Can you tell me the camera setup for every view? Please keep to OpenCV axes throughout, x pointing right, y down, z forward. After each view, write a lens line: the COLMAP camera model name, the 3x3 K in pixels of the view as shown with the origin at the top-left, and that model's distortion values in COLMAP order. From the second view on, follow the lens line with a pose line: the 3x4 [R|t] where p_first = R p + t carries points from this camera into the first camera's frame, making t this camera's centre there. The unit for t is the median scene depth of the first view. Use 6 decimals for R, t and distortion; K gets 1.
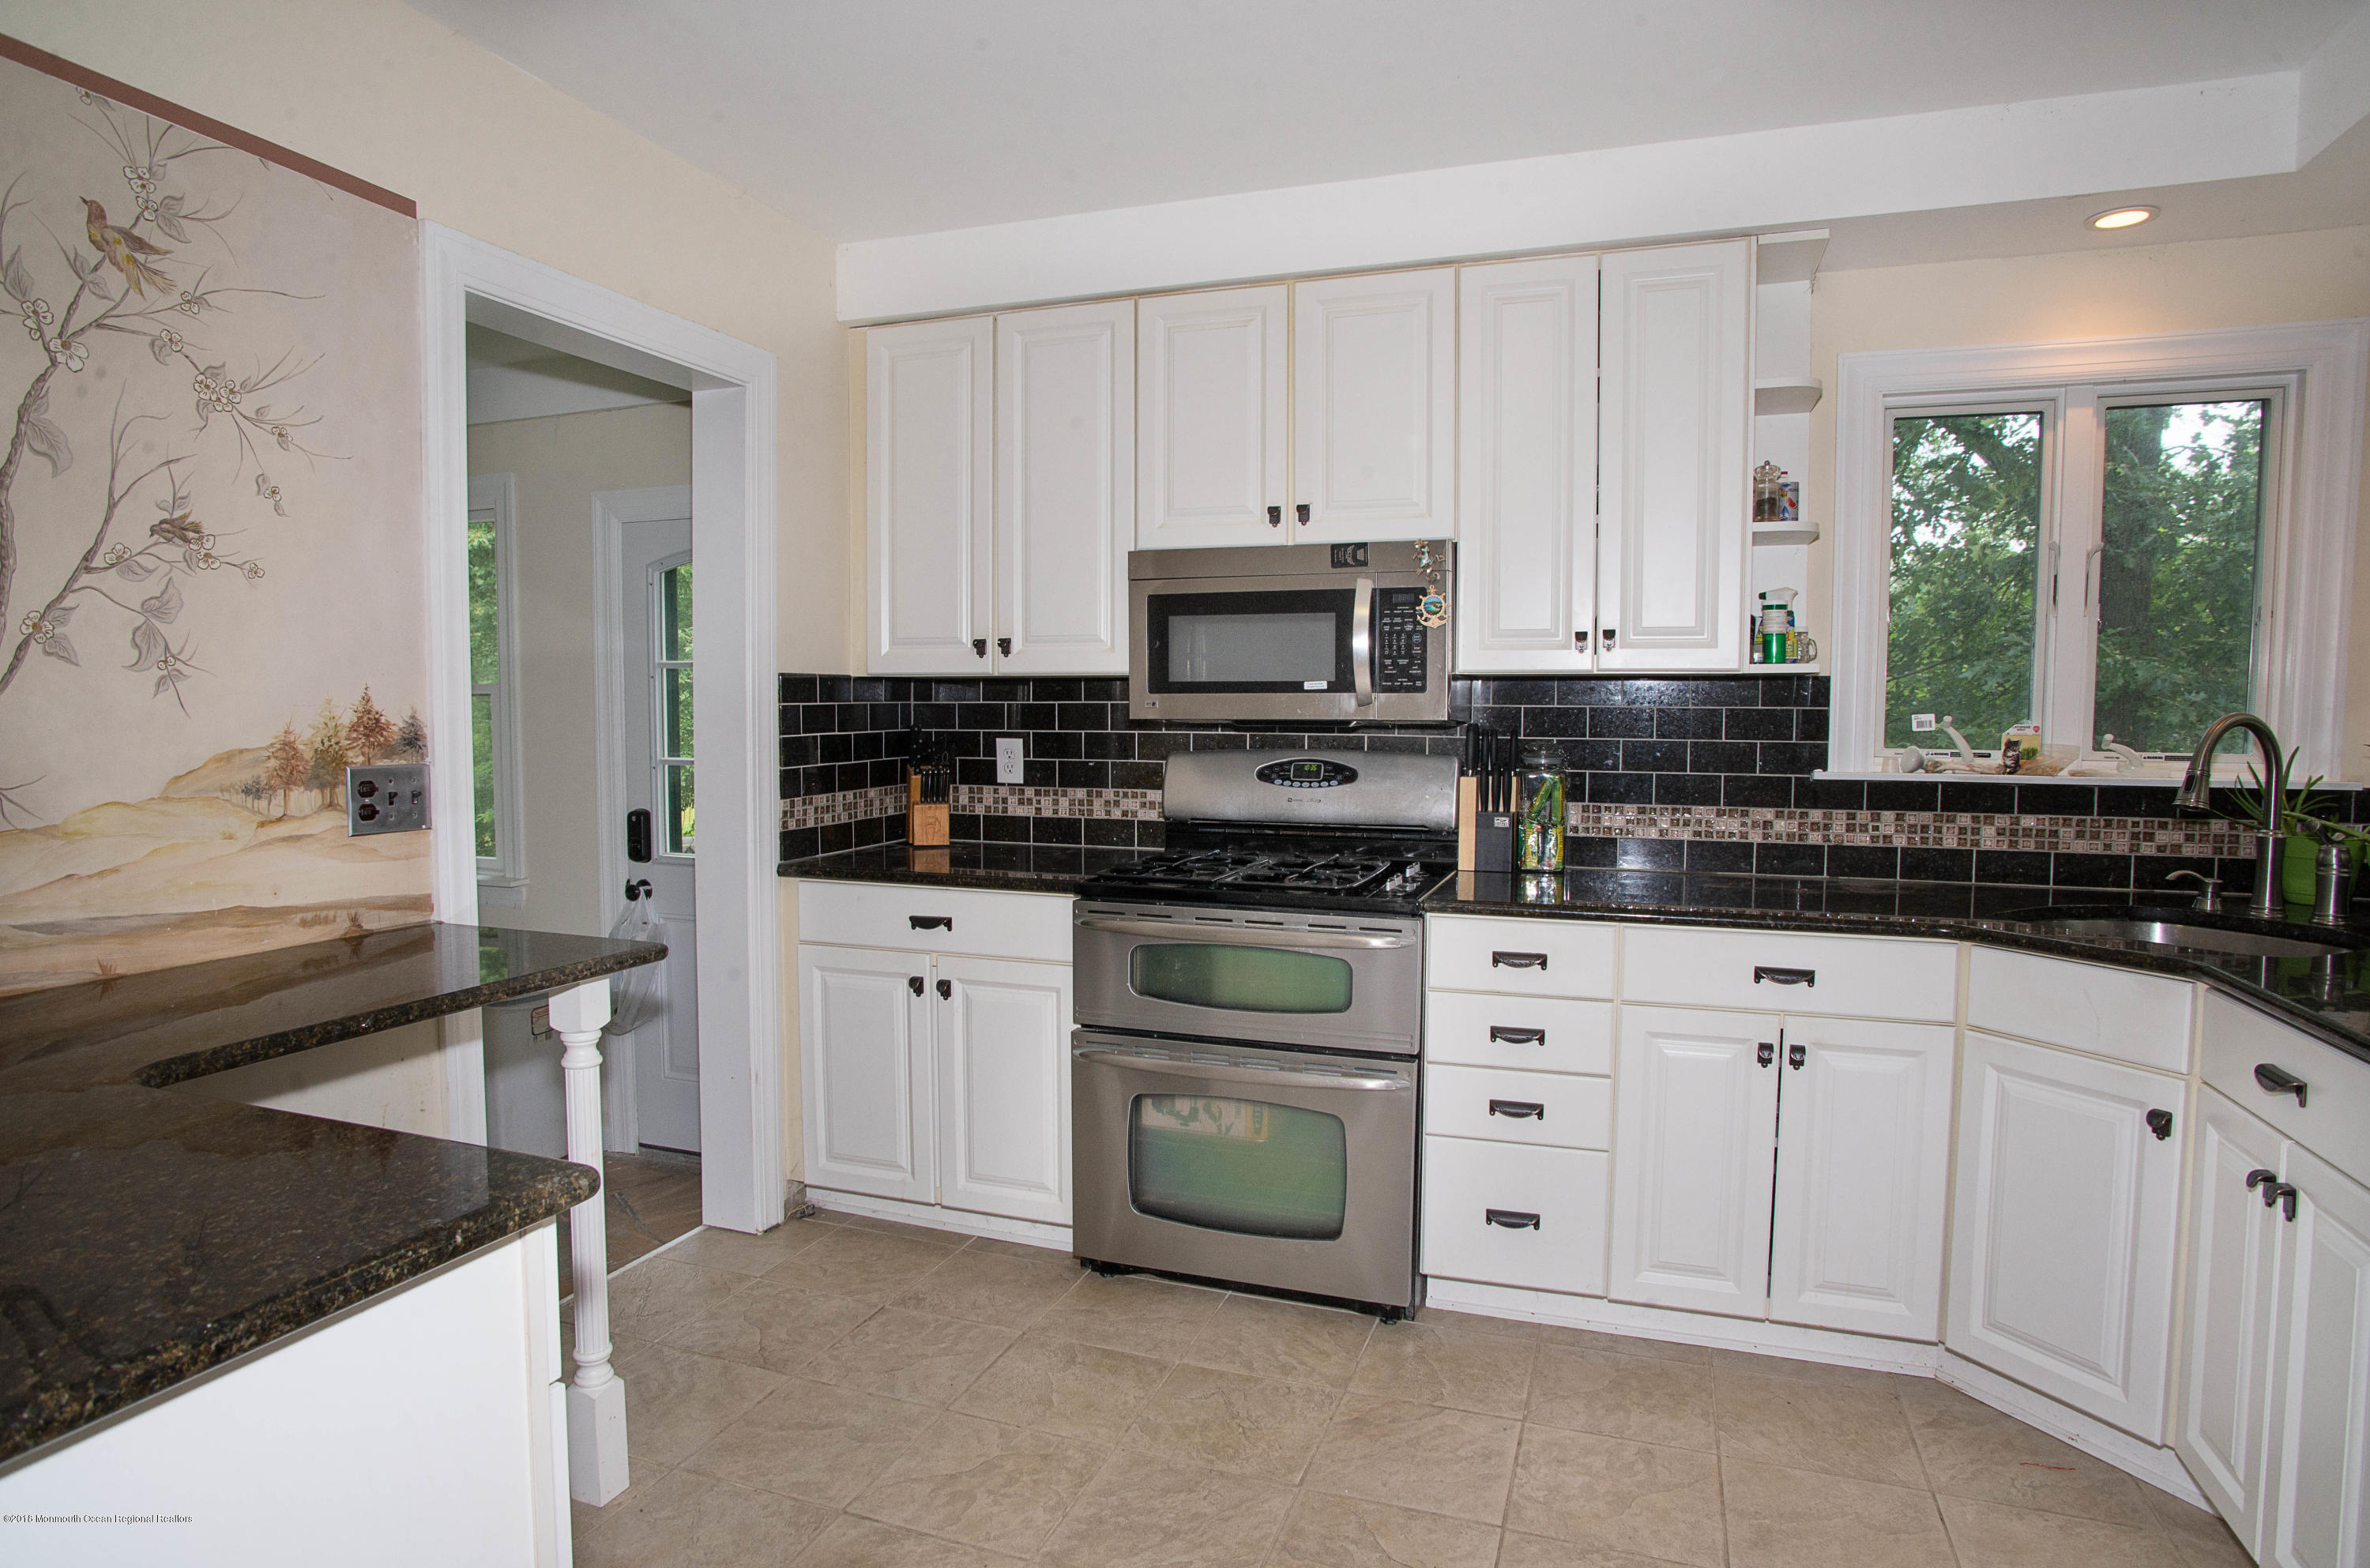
lens RADIAL K [[1308.0, 0, 1185.0], [0, 1308.0, 784.0], [0, 0, 1]] dist [0.000032, -0.000501]
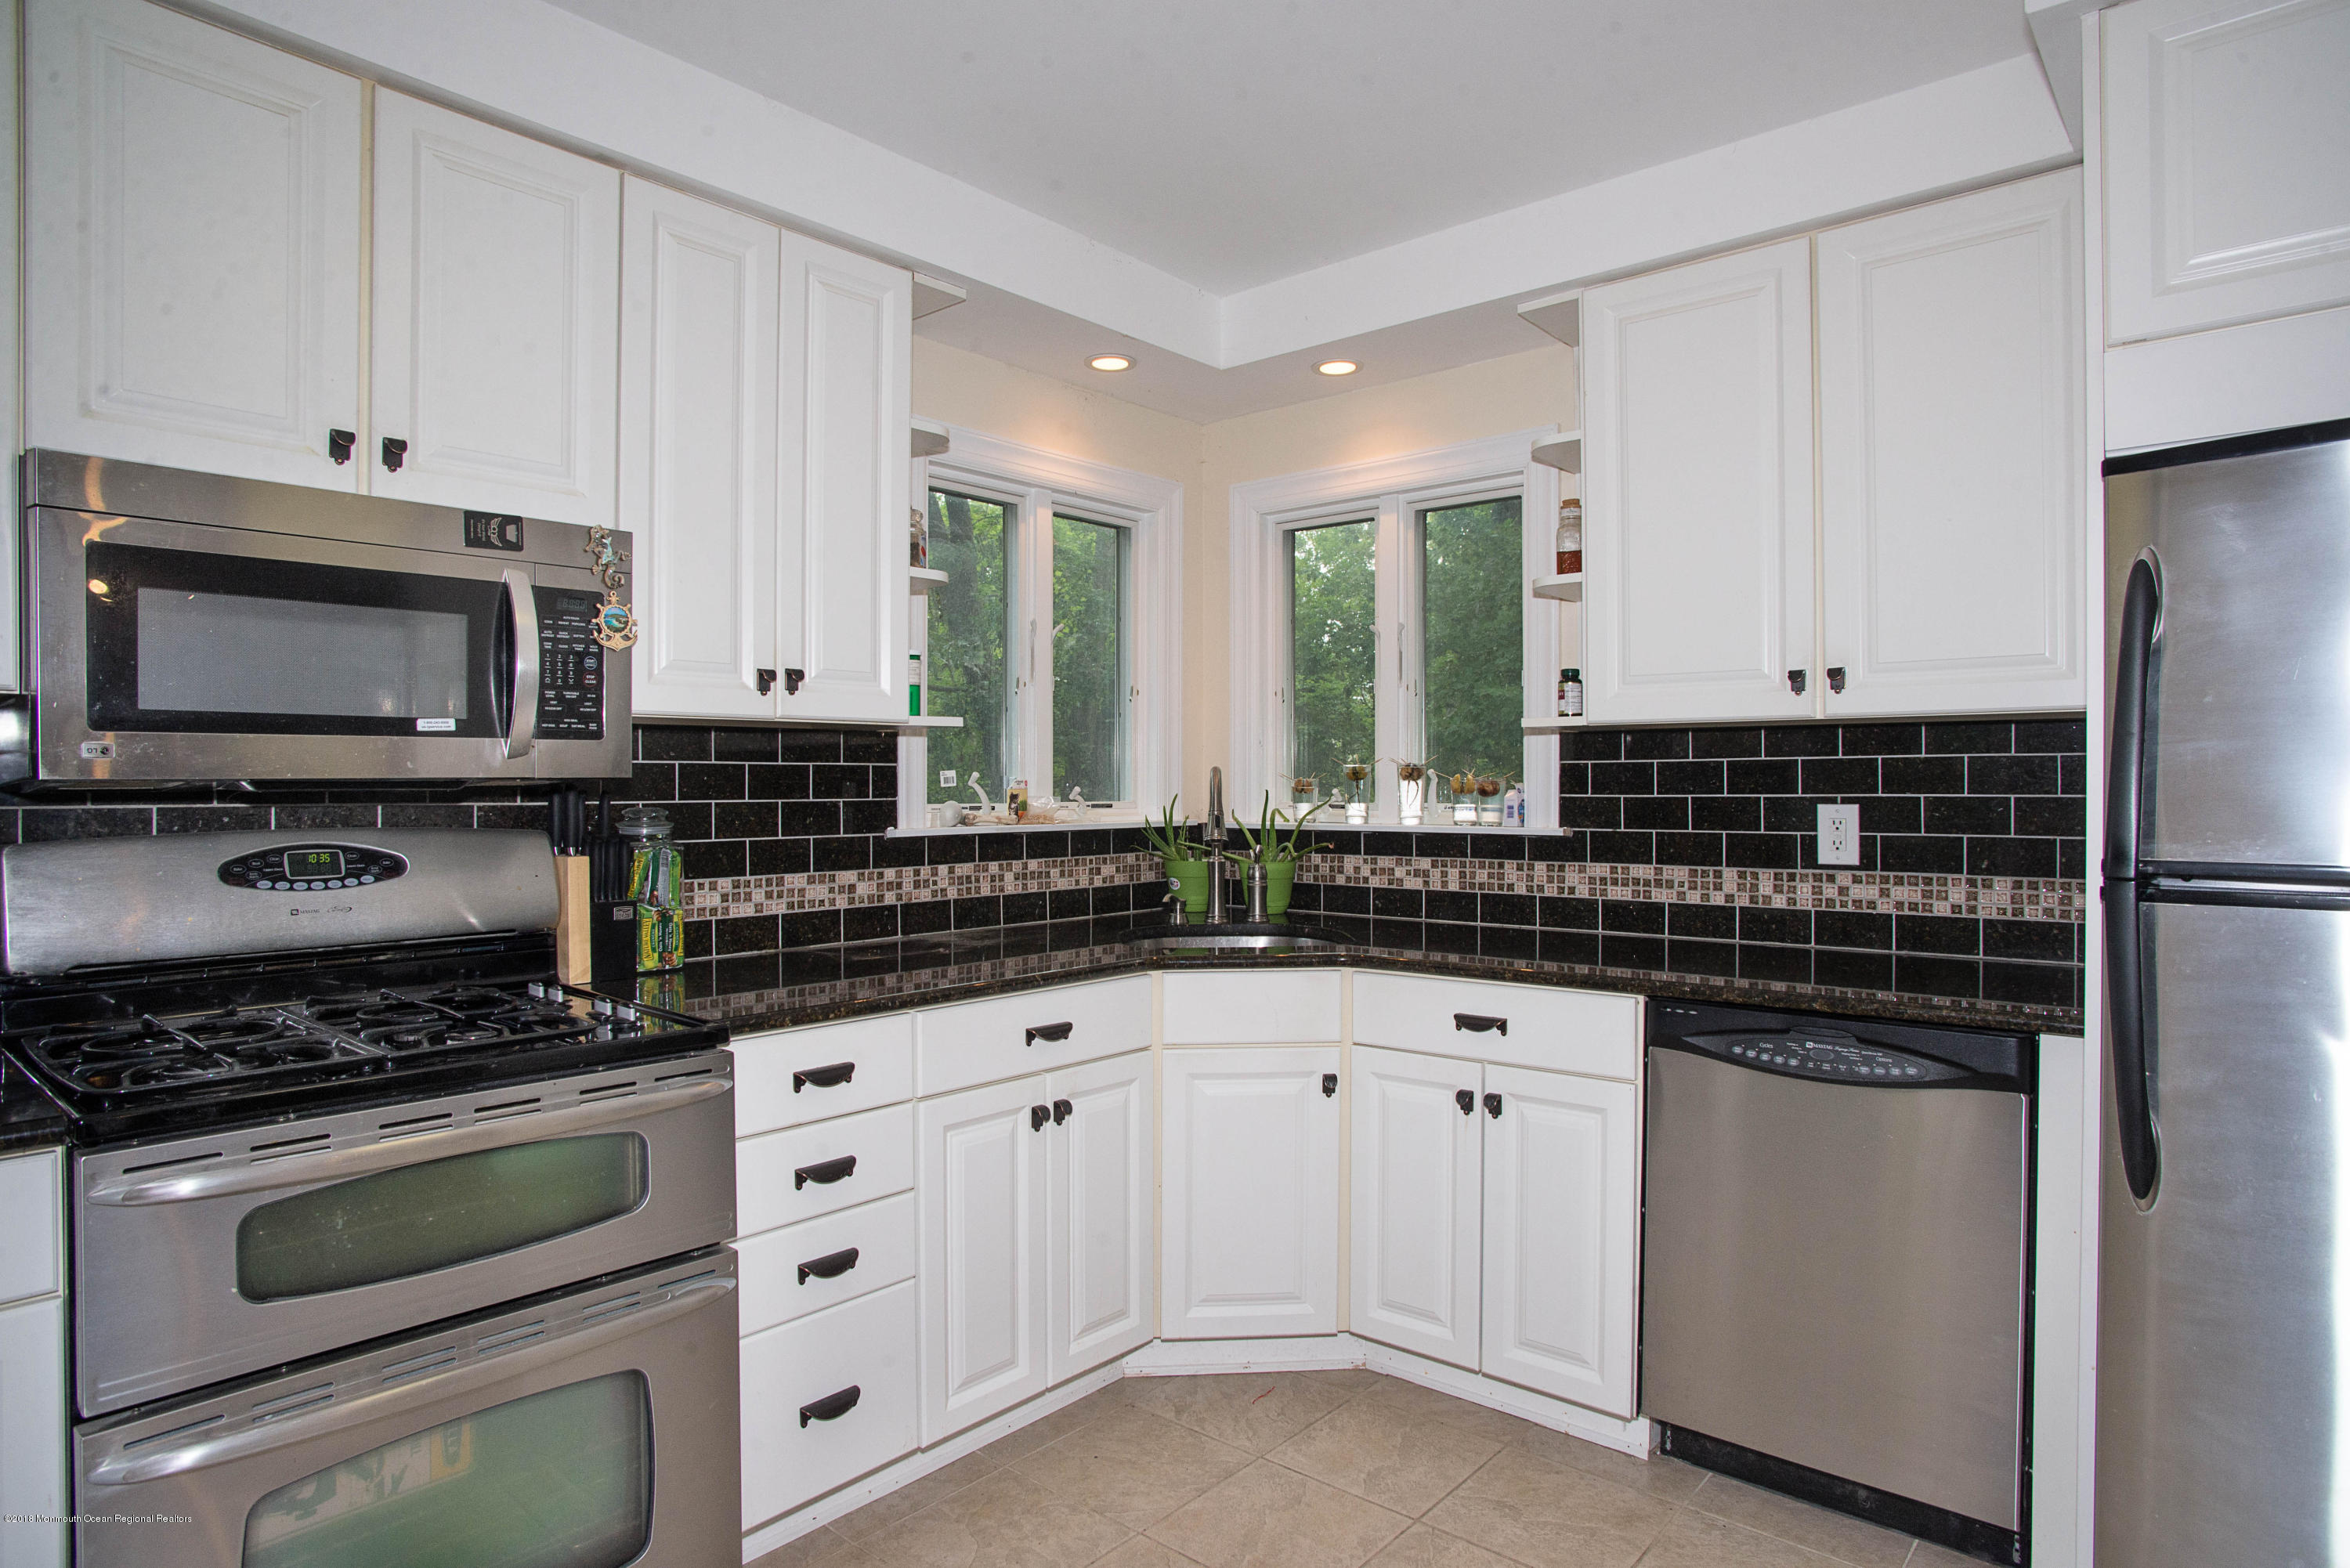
lens RADIAL K [[1380.0, 0, 1175.0], [0, 1380.0, 784.0], [0, 0, 1]] dist [-0.078150, 0.092284]
pose [[0.370599, -0.009710, 0.928742, -0.390536], [0.049184, 0.998748, -0.009184, -0.023469], [-0.927490, 0.049083, 0.370612, 0.433447]]
